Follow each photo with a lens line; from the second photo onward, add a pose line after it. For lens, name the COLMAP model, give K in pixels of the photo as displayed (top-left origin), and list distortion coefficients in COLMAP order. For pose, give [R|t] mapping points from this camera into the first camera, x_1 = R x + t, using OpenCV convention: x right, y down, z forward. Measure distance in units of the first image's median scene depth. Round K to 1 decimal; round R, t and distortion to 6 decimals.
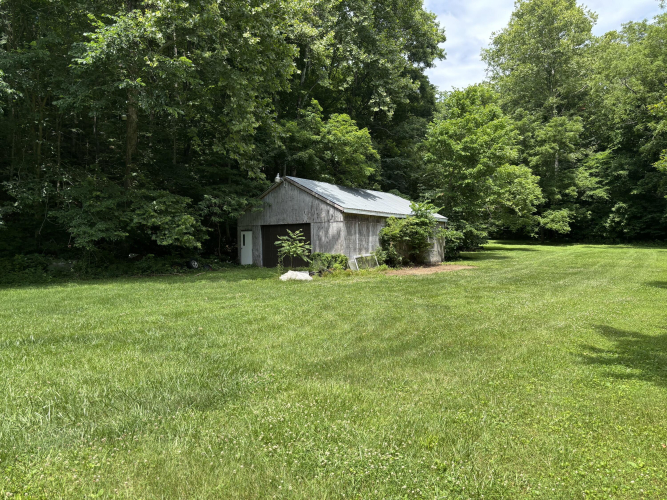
lens RADIAL K [[507.4, 0, 330.8], [0, 507.4, 253.7], [0, 0, 1]] dist [0.054730, -0.053341]
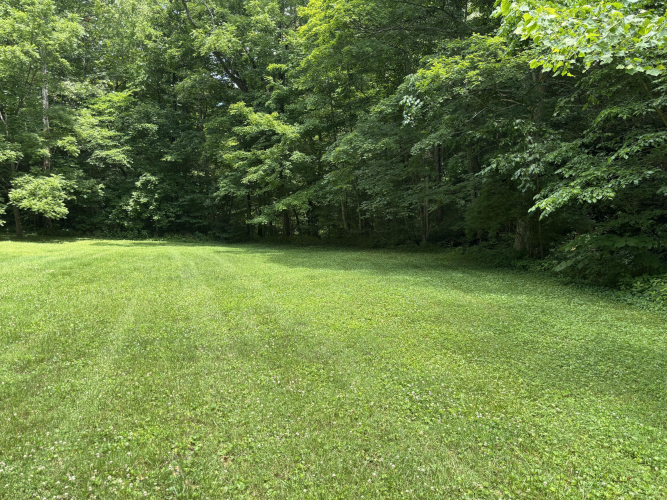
lens RADIAL K [[507.4, 0, 330.8], [0, 507.4, 253.7], [0, 0, 1]] dist [0.054730, -0.053341]
pose [[0.640071, -0.023822, 0.767946, 0.267390], [0.015215, 0.999716, 0.018330, -0.009652], [-0.768165, -0.000048, 0.640252, 0.510745]]
